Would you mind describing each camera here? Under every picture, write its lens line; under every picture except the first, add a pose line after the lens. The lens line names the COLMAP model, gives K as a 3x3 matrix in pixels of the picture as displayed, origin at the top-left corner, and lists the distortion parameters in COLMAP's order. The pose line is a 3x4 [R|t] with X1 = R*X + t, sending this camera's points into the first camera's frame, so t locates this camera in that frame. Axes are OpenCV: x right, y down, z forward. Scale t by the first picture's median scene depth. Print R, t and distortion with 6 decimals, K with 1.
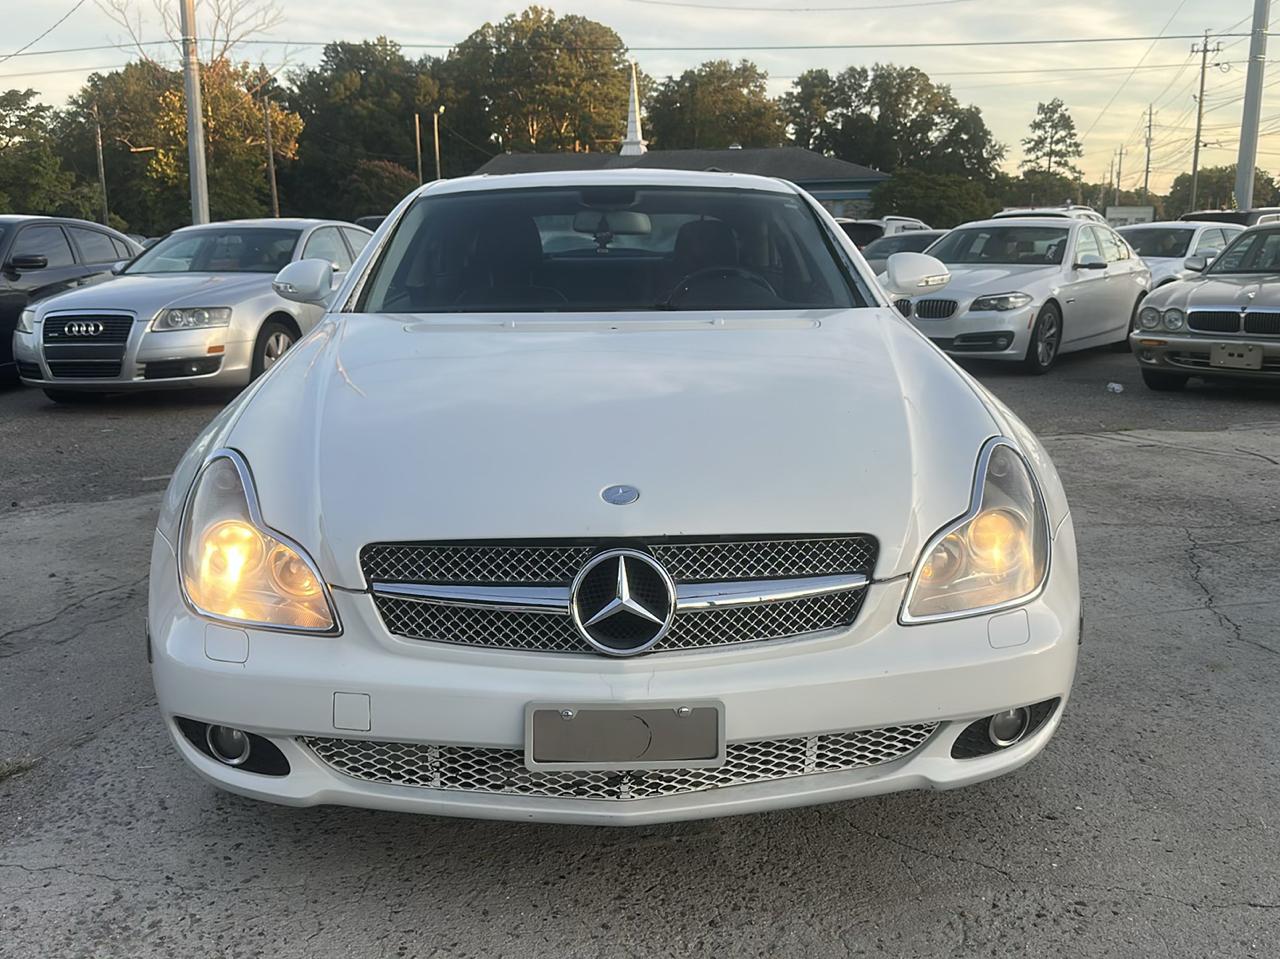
lens RADIAL K [[1177.4, 0, 640.8], [0, 1177.4, 503.6], [0, 0, 1]] dist [0.005311, -0.050921]
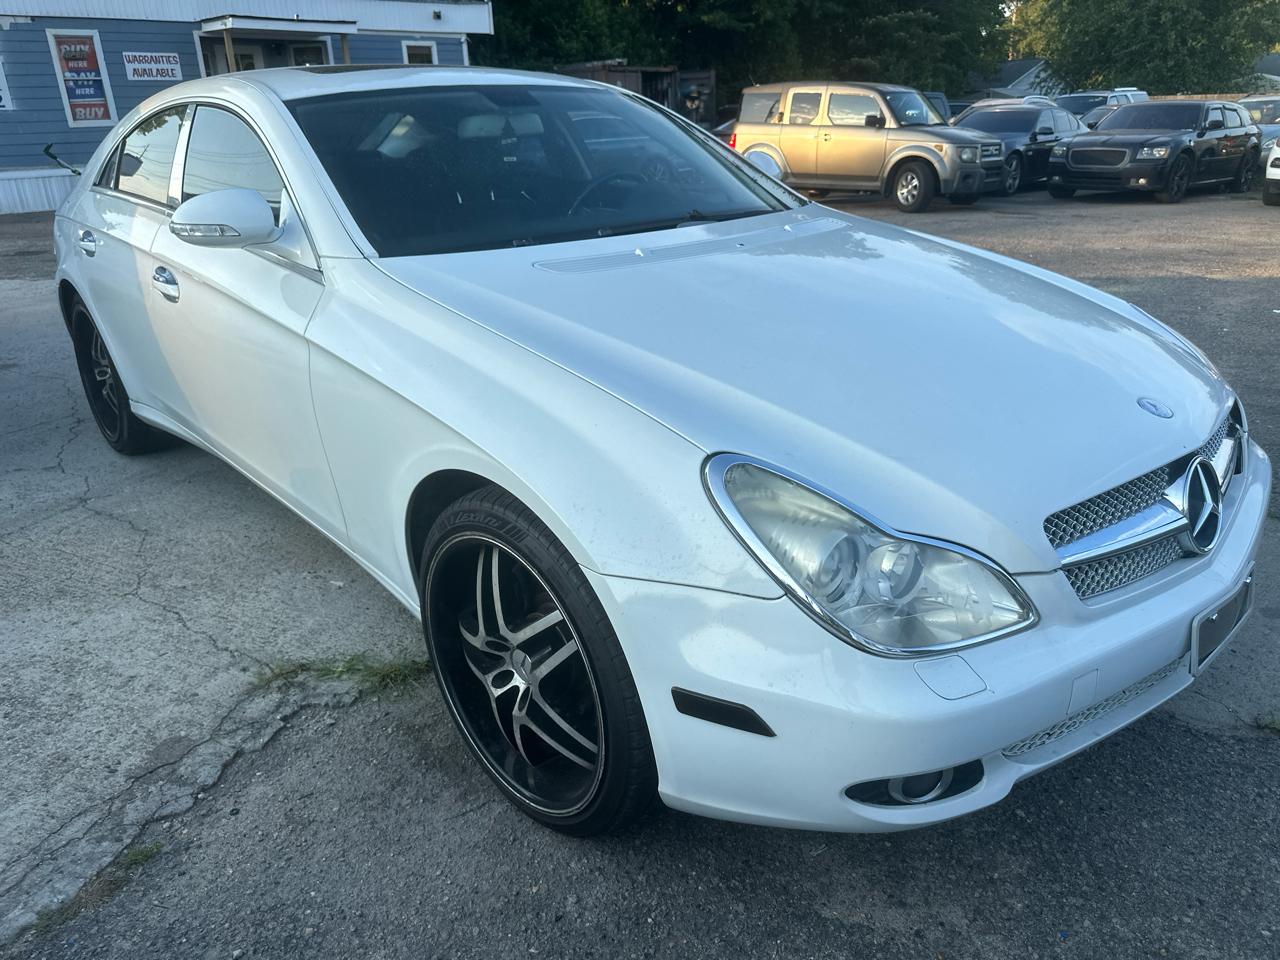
lens RADIAL K [[925.5, 0, 653.8], [0, 925.5, 484.4], [0, 0, 1]] dist [-0.008769, -0.007495]
pose [[0.757866, -0.250341, 0.602469, -0.824540], [0.154113, 0.966011, 0.207537, -0.172889], [-0.633947, -0.064437, 0.770688, 0.596002]]
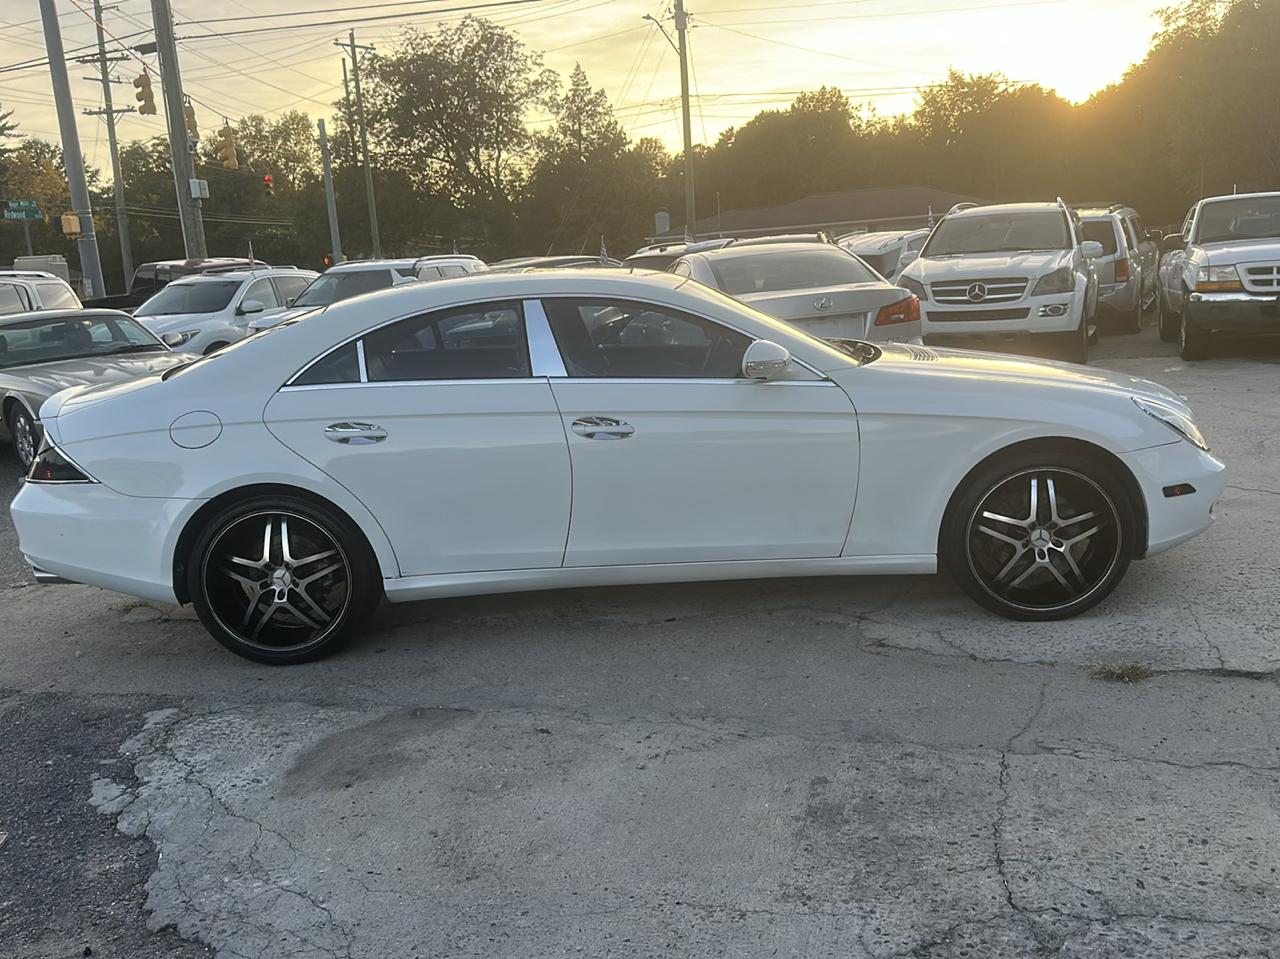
lens RADIAL K [[1156.3, 0, 649.1], [0, 1156.3, 485.8], [0, 0, 1]] dist [0.053689, -0.087111]
pose [[0.044122, -0.183671, 0.981997, -2.550187], [0.280441, 0.945708, 0.164283, -0.498816], [-0.958857, 0.268144, 0.093235, 1.784785]]
